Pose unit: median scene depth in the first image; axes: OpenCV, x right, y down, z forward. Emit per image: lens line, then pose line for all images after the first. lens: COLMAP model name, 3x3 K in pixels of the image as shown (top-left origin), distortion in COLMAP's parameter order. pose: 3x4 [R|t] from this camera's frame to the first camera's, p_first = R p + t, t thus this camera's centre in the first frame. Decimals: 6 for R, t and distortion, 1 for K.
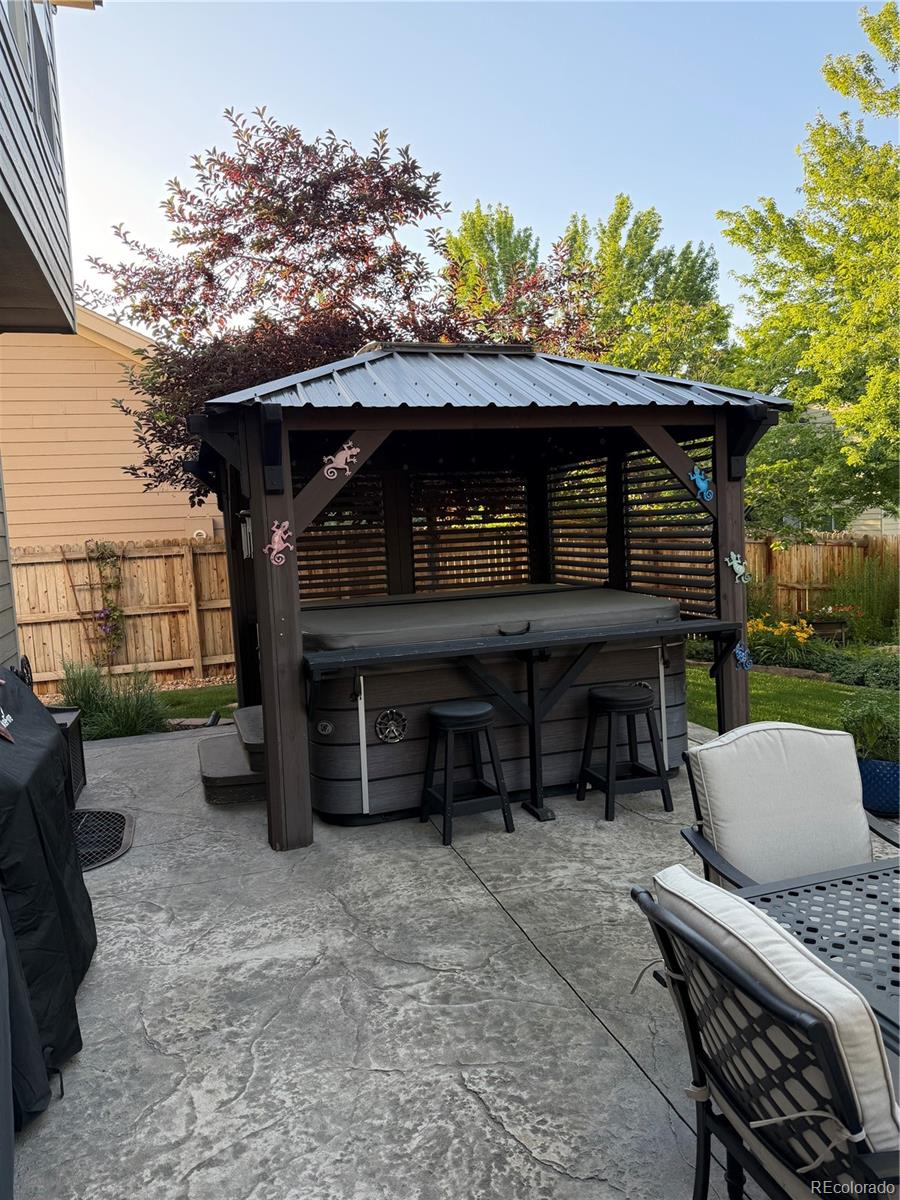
lens RADIAL K [[848.3, 0, 450.0], [0, 848.3, 600.0], [0, 0, 1]] dist [0.042598, -0.000008]
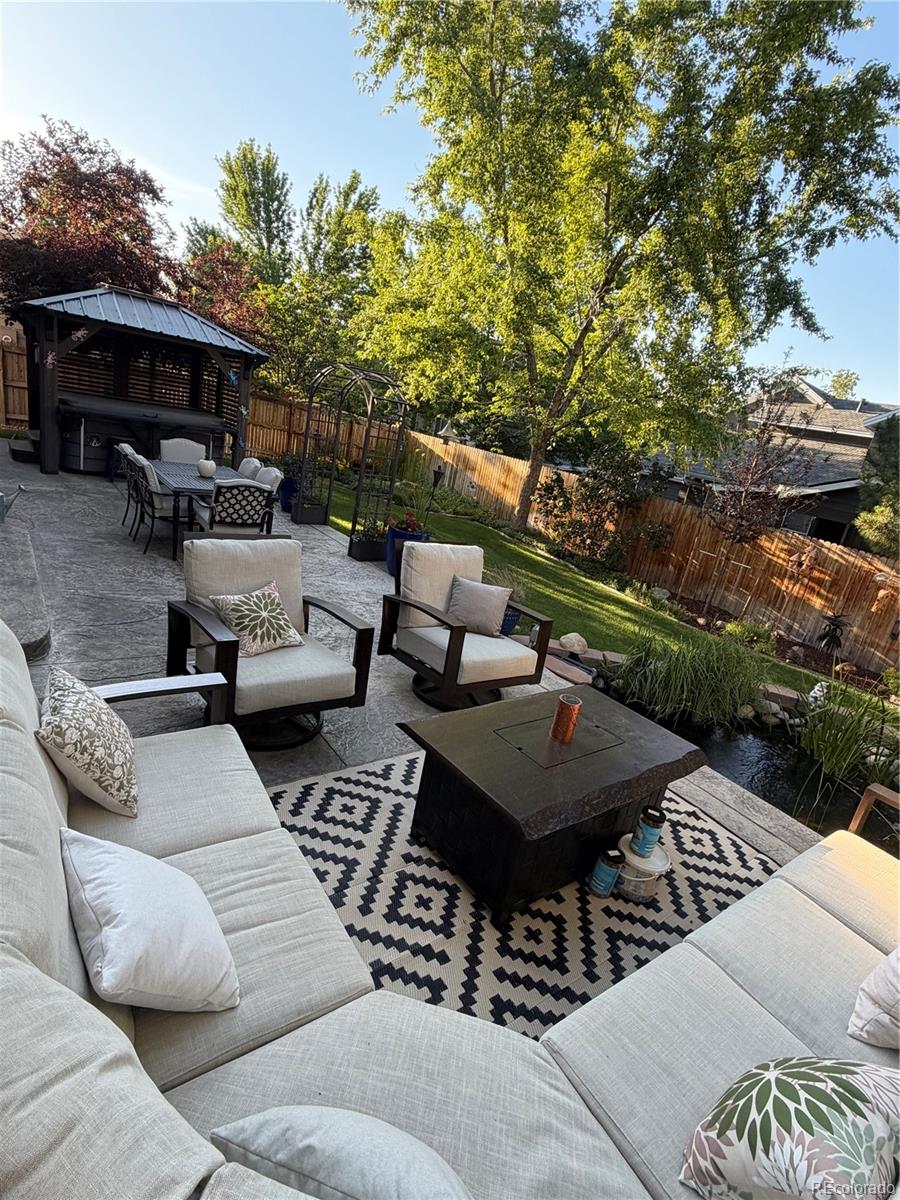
lens RADIAL K [[604.3, 0, 449.8], [0, 604.3, 595.0], [0, 0, 1]] dist [0.001619, -0.000595]
pose [[0.922204, 0.113950, 0.369533, 0.212926], [-0.194139, 0.962873, 0.187578, 0.027441], [-0.334439, -0.244726, 0.910088, -0.838373]]
